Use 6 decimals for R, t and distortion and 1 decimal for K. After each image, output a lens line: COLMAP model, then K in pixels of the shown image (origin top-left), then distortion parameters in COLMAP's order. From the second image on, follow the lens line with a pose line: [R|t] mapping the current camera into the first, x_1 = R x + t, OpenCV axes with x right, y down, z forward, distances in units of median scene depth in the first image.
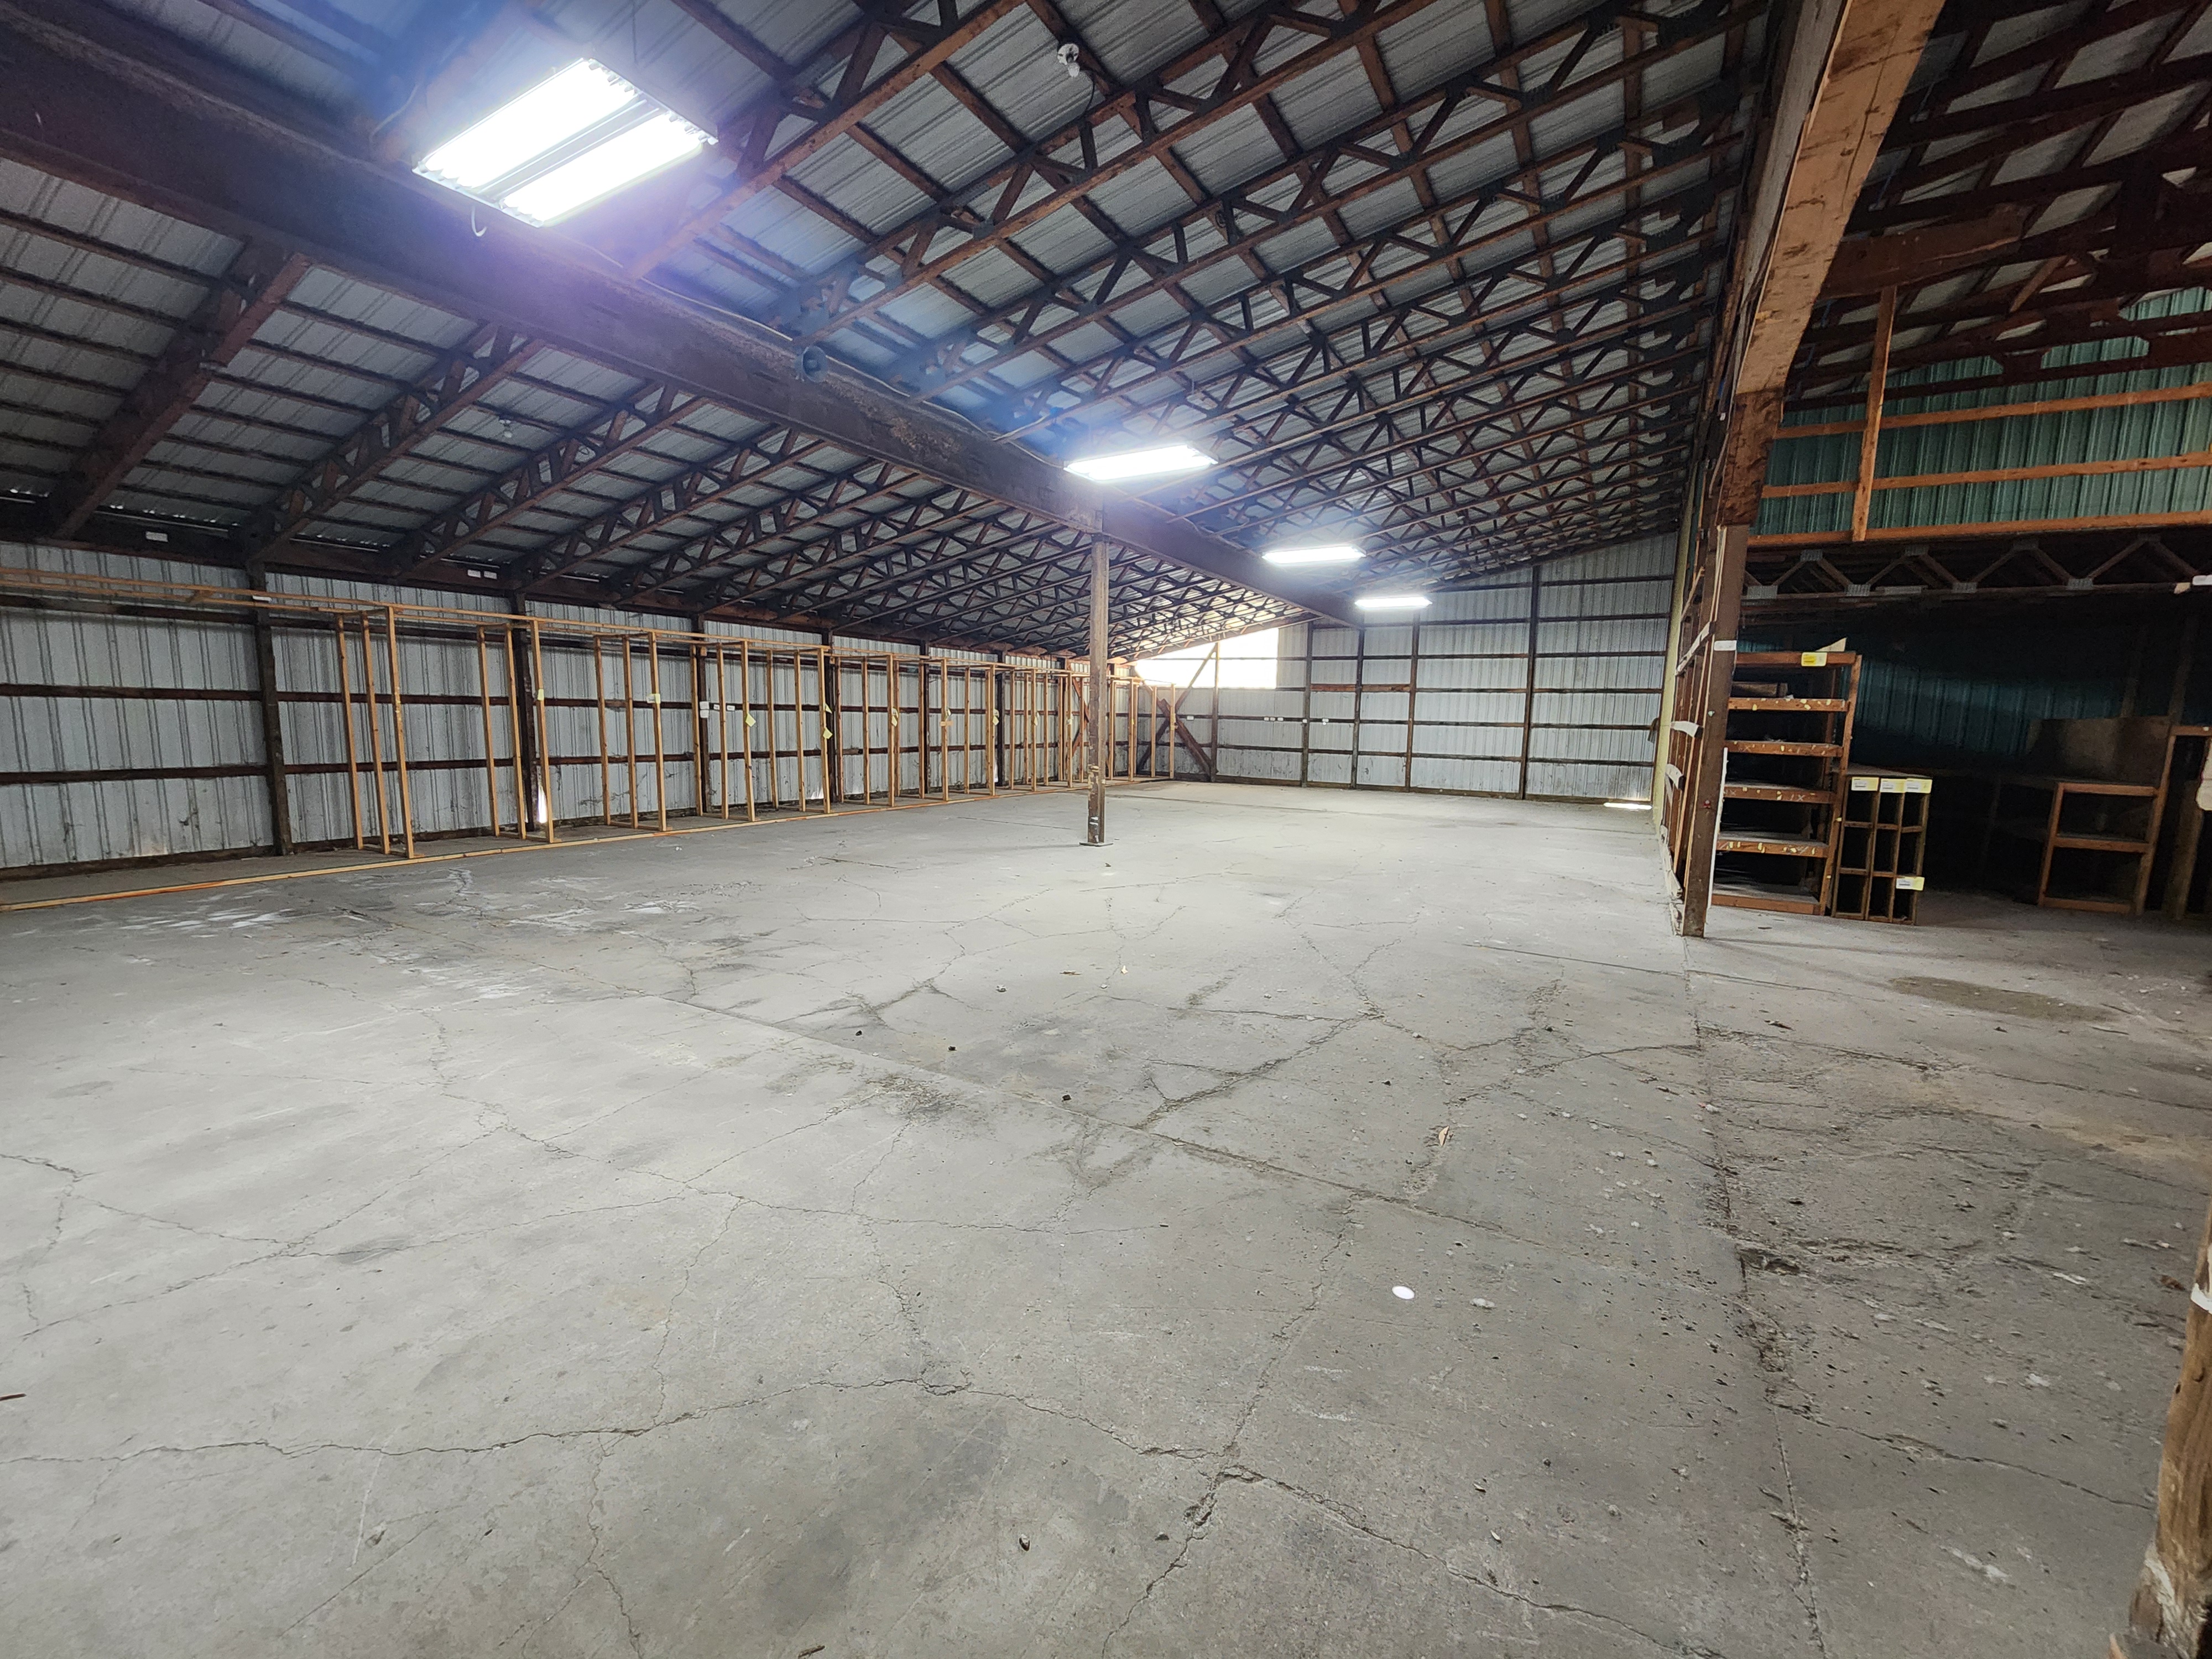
lens RADIAL K [[884.7, 0, 1106.0], [0, 884.7, 829.5], [0, 0, 1]] dist [-0.001347, -0.000154]
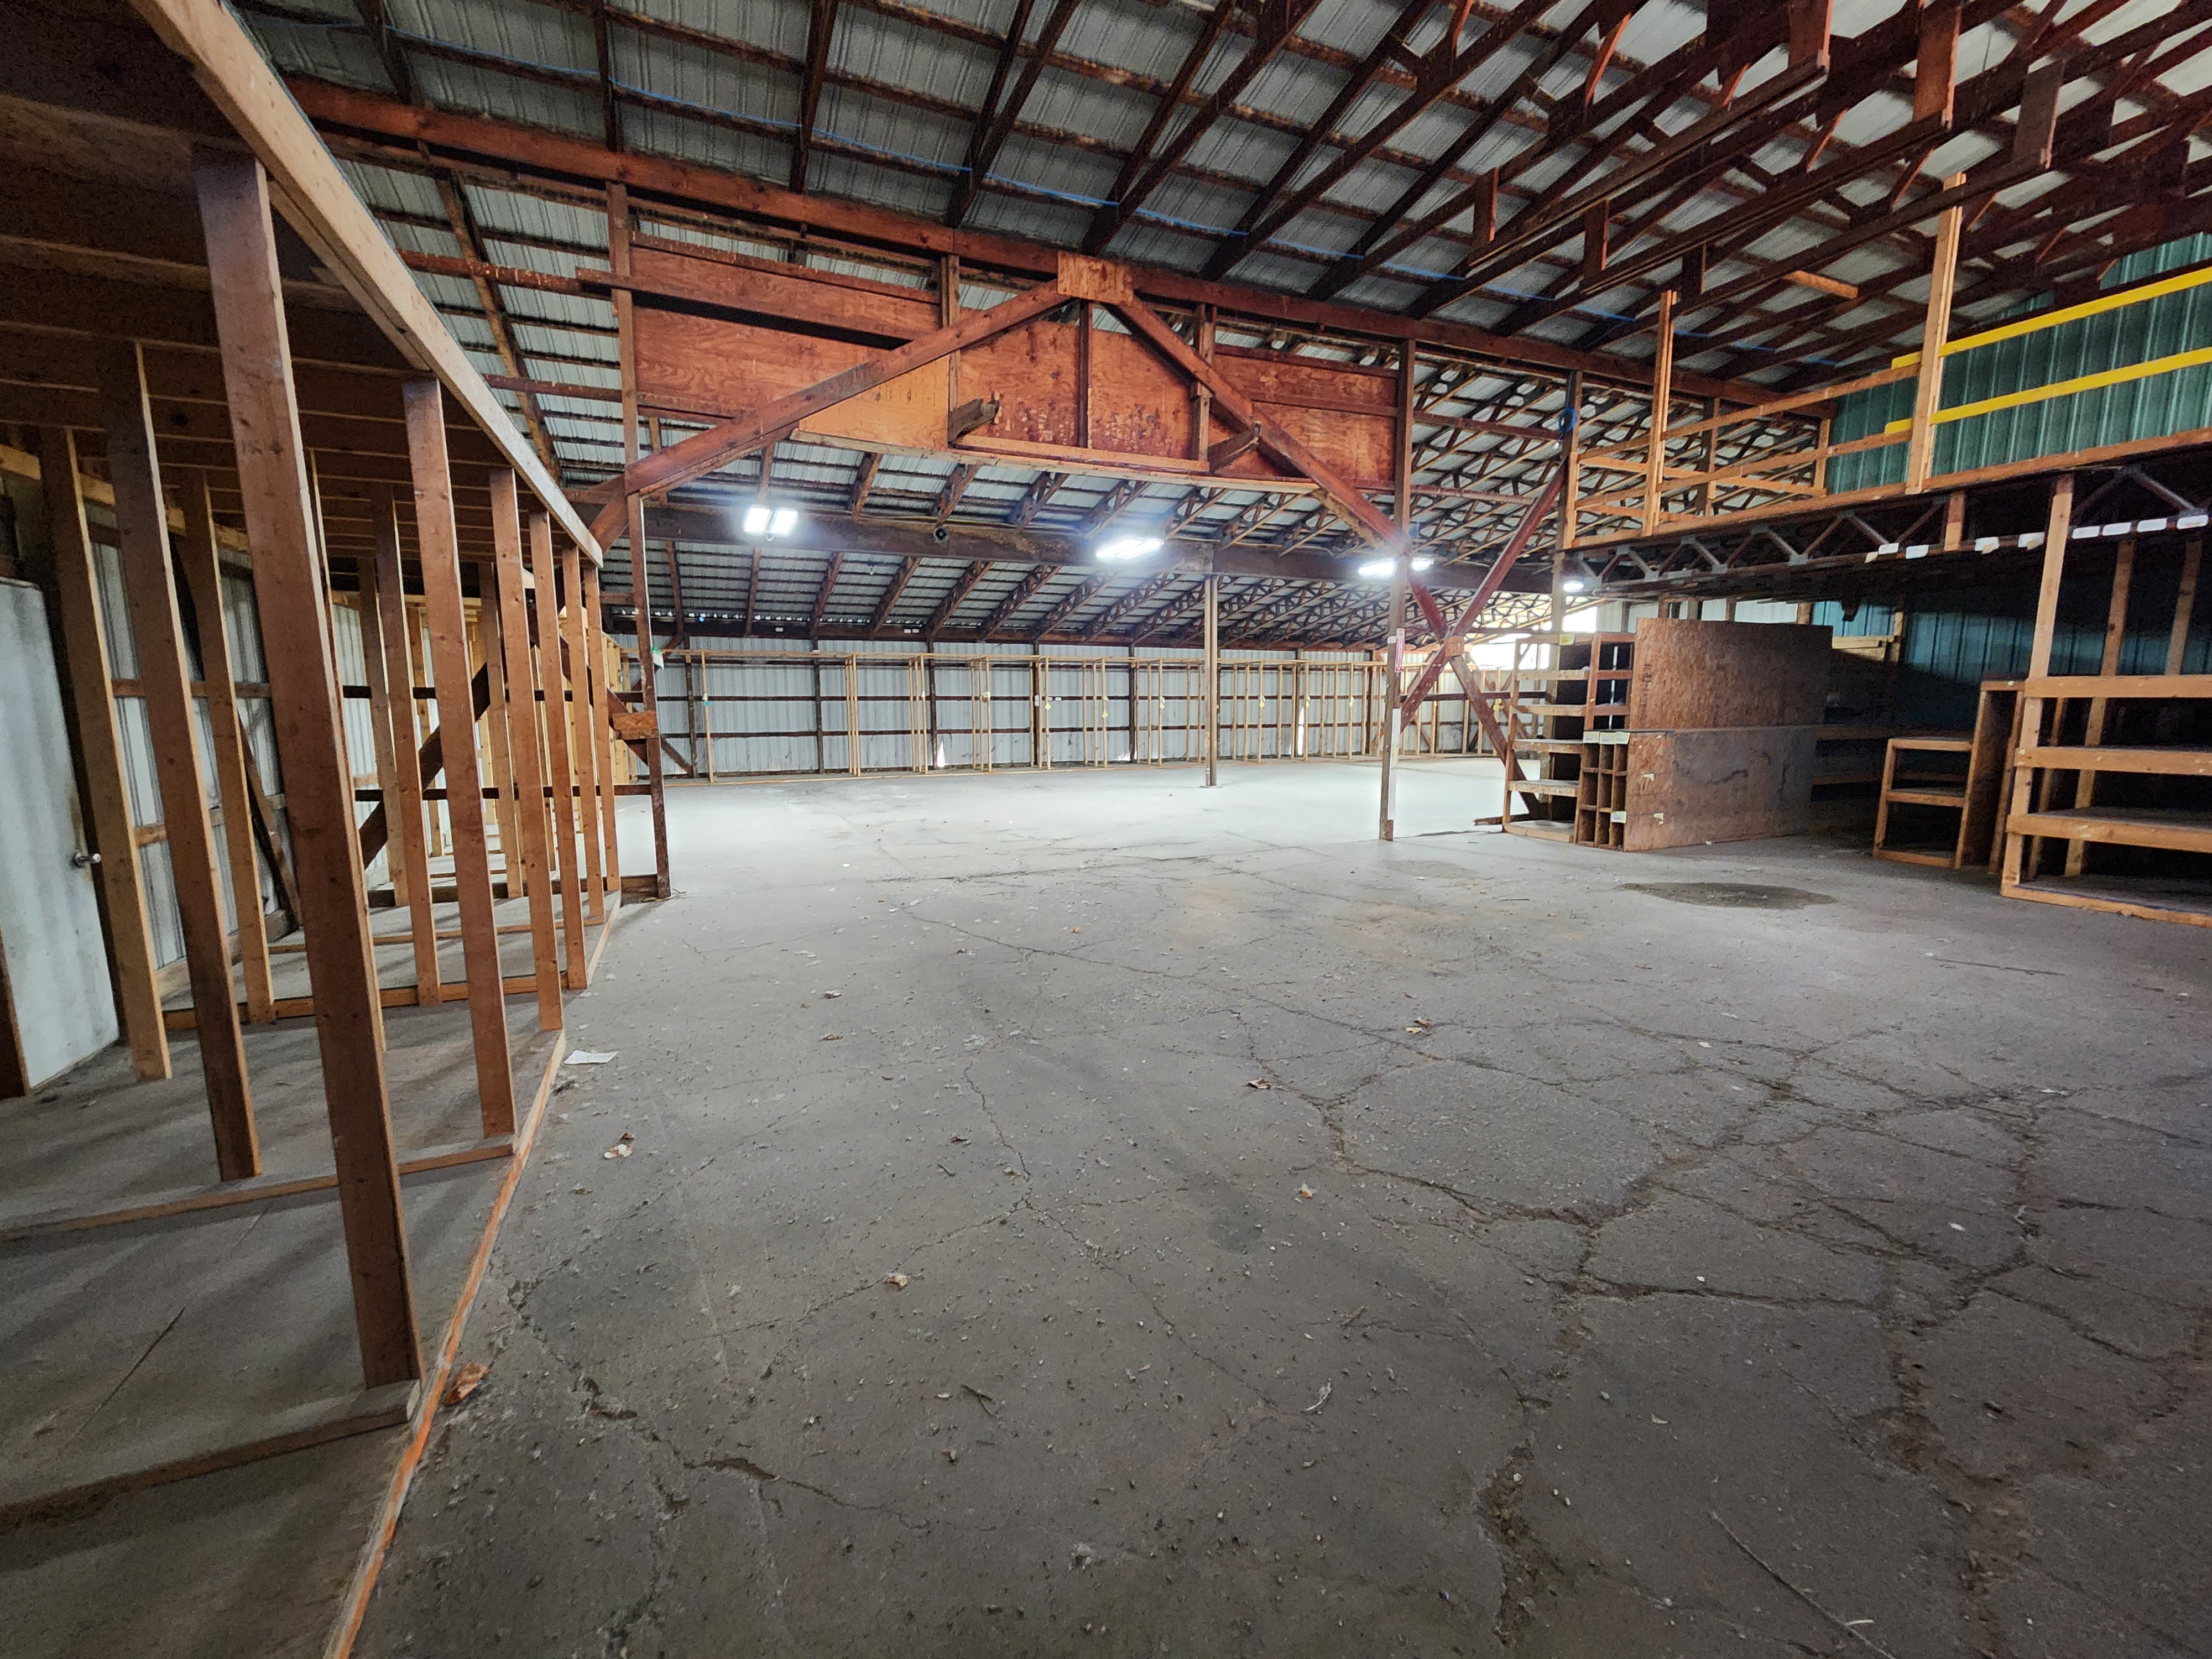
lens RADIAL K [[884.7, 0, 1106.0], [0, 884.7, 829.5], [0, 0, 1]] dist [-0.001347, -0.000154]
pose [[0.817043, 0.059703, -0.573478, 0.802073], [-0.053073, 0.998189, 0.028304, 0.062811], [0.574129, 0.007311, 0.818732, -0.324330]]
